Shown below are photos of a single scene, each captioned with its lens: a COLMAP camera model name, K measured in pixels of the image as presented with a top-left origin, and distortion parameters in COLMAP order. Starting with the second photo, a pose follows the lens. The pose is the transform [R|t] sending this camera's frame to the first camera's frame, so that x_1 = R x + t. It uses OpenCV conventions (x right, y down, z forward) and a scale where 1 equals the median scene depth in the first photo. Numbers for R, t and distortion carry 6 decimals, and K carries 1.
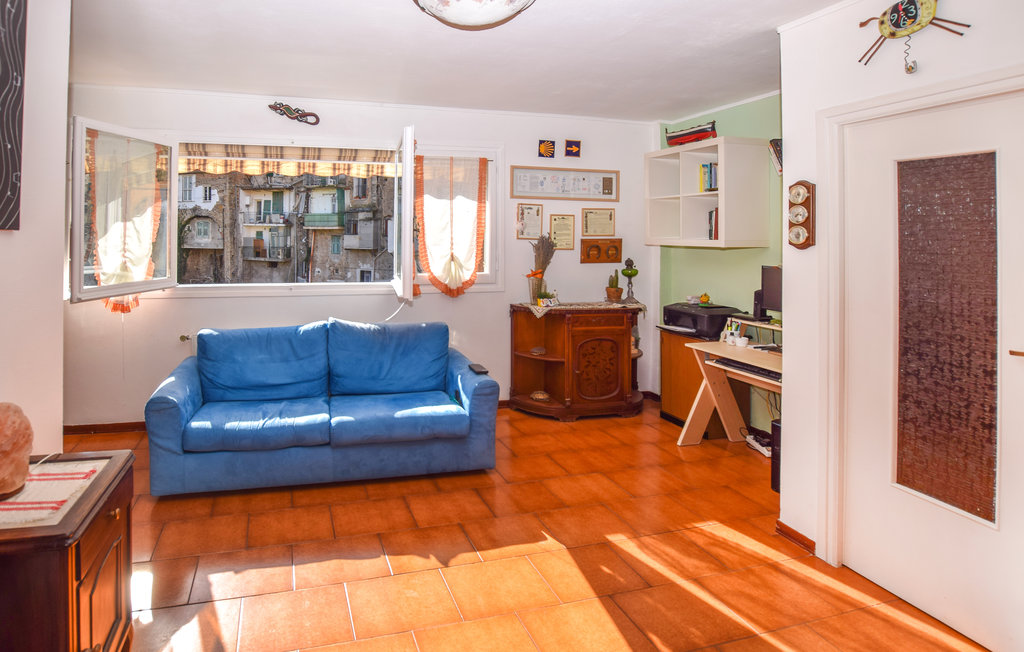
lens RADIAL K [[478.3, 0, 381.6], [0, 478.3, 226.5], [0, 0, 1]] dist [-0.020427, 0.001467]
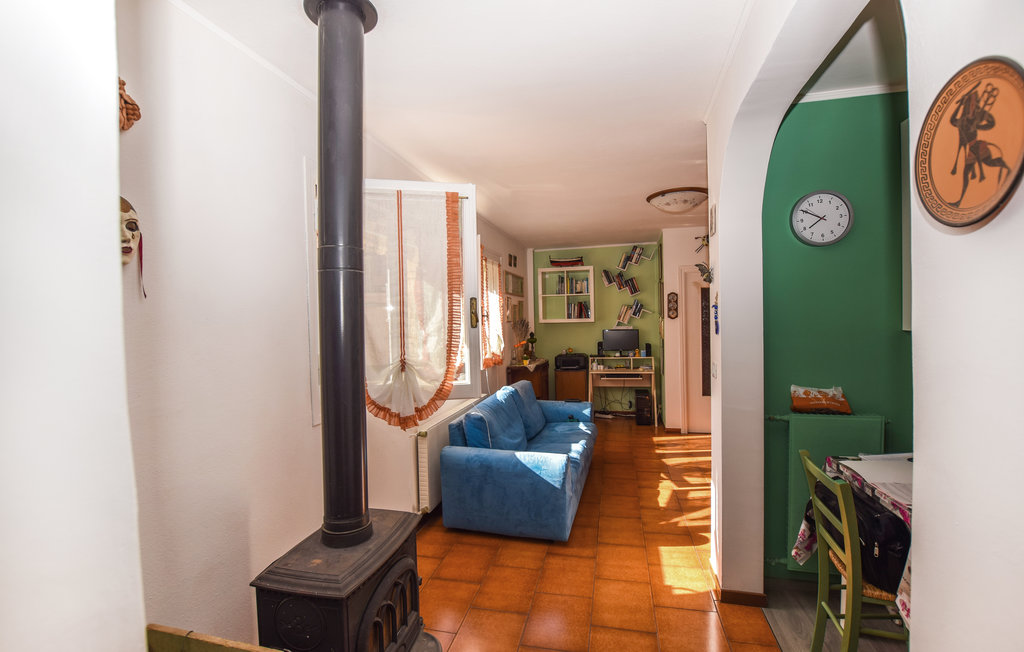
lens RADIAL K [[478.3, 0, 506.9], [0, 478.3, 326.3], [0, 0, 1]] dist [-0.020427, 0.001467]
pose [[0.415533, -0.042275, 0.908595, -1.096945], [0.018422, 0.999106, 0.038062, -0.017282], [-0.909392, 0.000922, 0.415940, 0.431894]]
